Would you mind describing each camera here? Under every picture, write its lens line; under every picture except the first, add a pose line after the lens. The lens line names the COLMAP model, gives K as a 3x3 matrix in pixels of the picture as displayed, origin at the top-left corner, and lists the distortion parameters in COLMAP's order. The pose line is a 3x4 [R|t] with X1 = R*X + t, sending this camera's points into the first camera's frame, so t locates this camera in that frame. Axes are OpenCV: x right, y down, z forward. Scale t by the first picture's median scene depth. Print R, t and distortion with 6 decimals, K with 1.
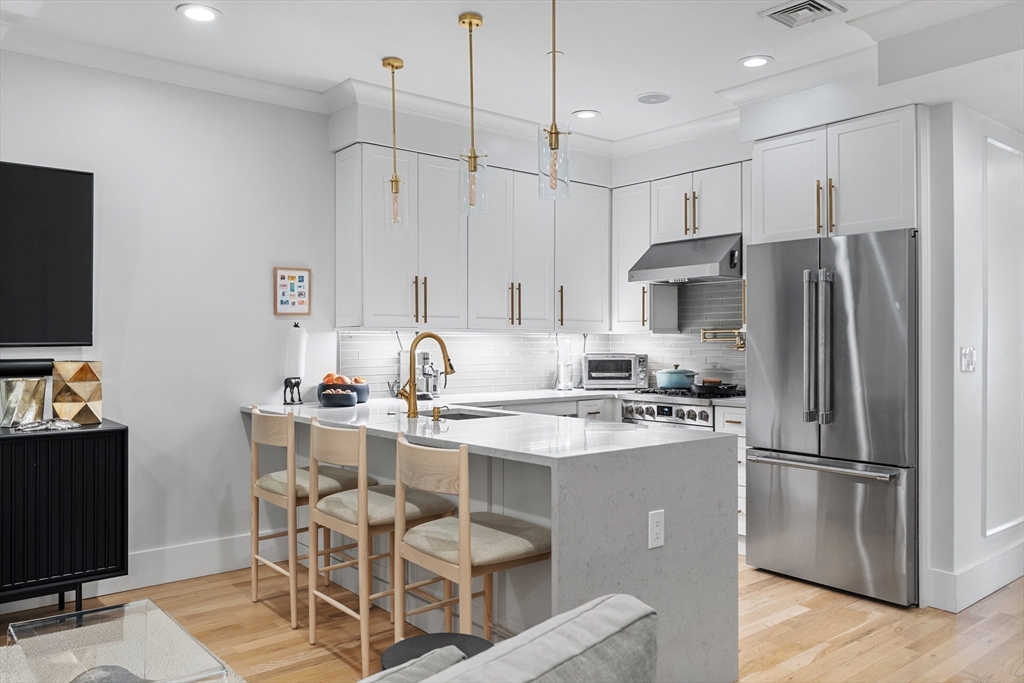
lens RADIAL K [[769.5, 0, 511.1], [0, 769.5, 344.7], [0, 0, 1]] dist [-0.019469, 0.012334]
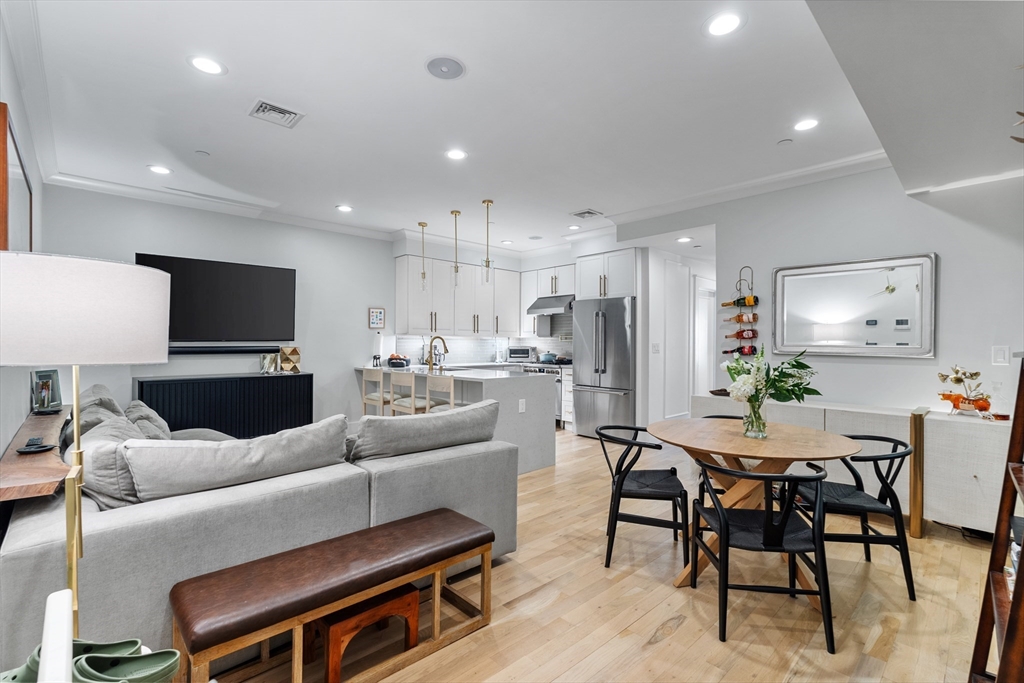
lens RADIAL K [[457.1, 0, 560.8], [0, 457.1, 344.1], [0, 0, 1]] dist [-0.002269, -0.001528]
pose [[0.985382, 0.003033, 0.170335, 0.028791], [-0.002918, 0.999995, -0.000927, 0.008765], [-0.170337, 0.000417, 0.985386, -0.463510]]
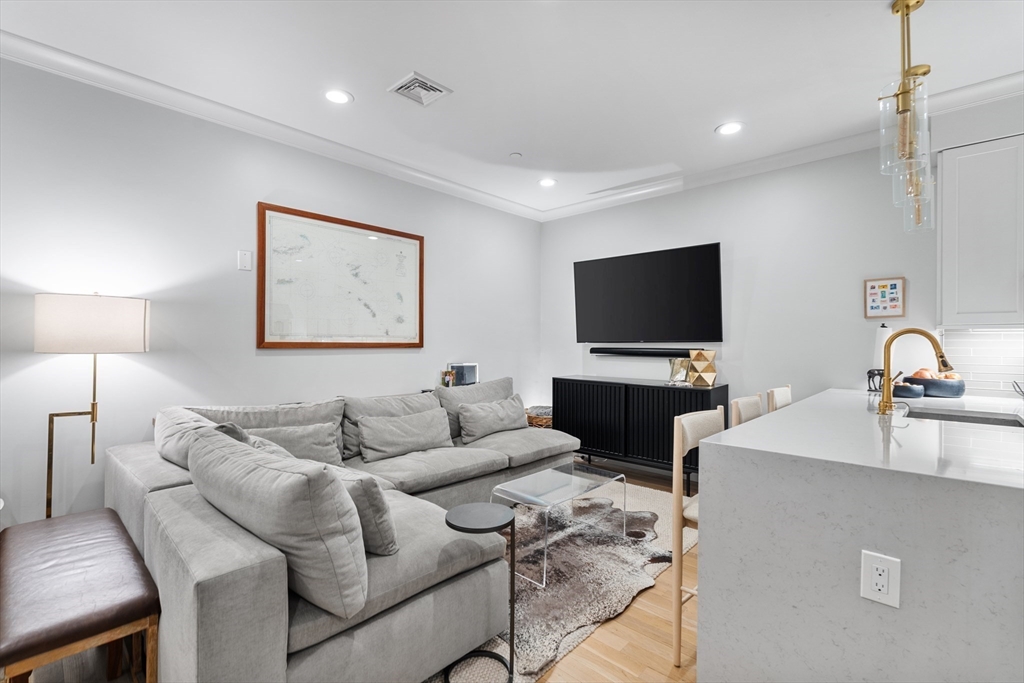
lens RADIAL K [[457.1, 0, 521.6], [0, 457.1, 339.2], [0, 0, 1]] dist [-0.002269, -0.001528]
pose [[0.136541, -0.005047, -0.990622, 0.350209], [-0.009466, 0.999935, -0.006399, 0.005410], [0.990589, 0.010251, 0.136485, 0.345674]]
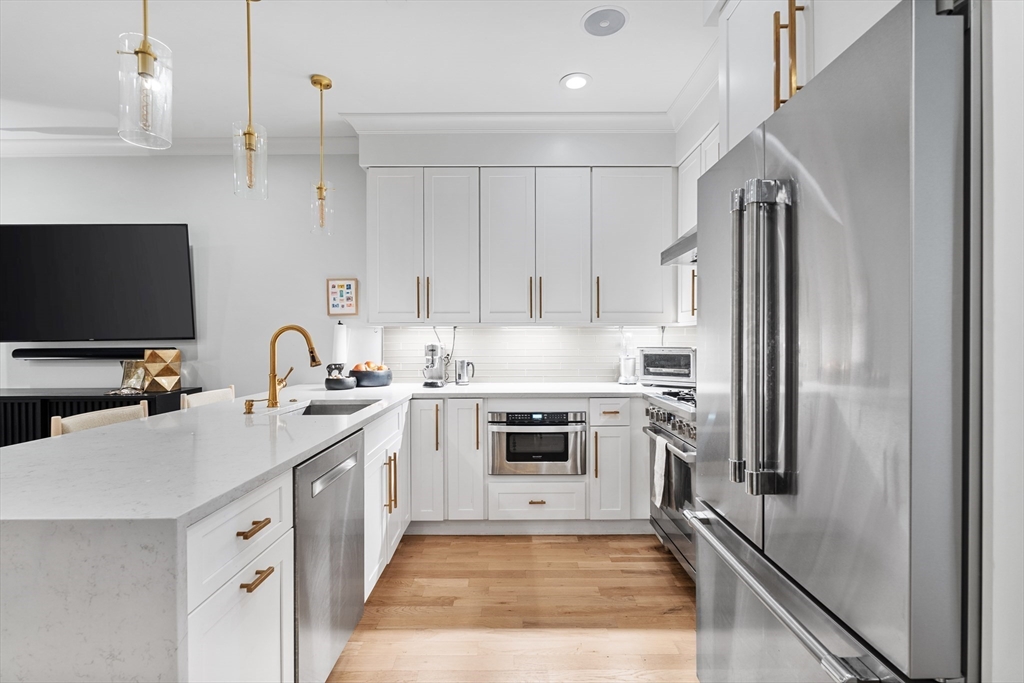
lens RADIAL K [[457.1, 0, 509.5], [0, 457.1, 345.1], [0, 0, 1]] dist [-0.002269, -0.001528]
pose [[0.763077, 0.006166, -0.646279, 0.429921], [0.001678, 0.999932, 0.011521, 0.003126], [0.646306, -0.009876, 0.763014, 0.604850]]
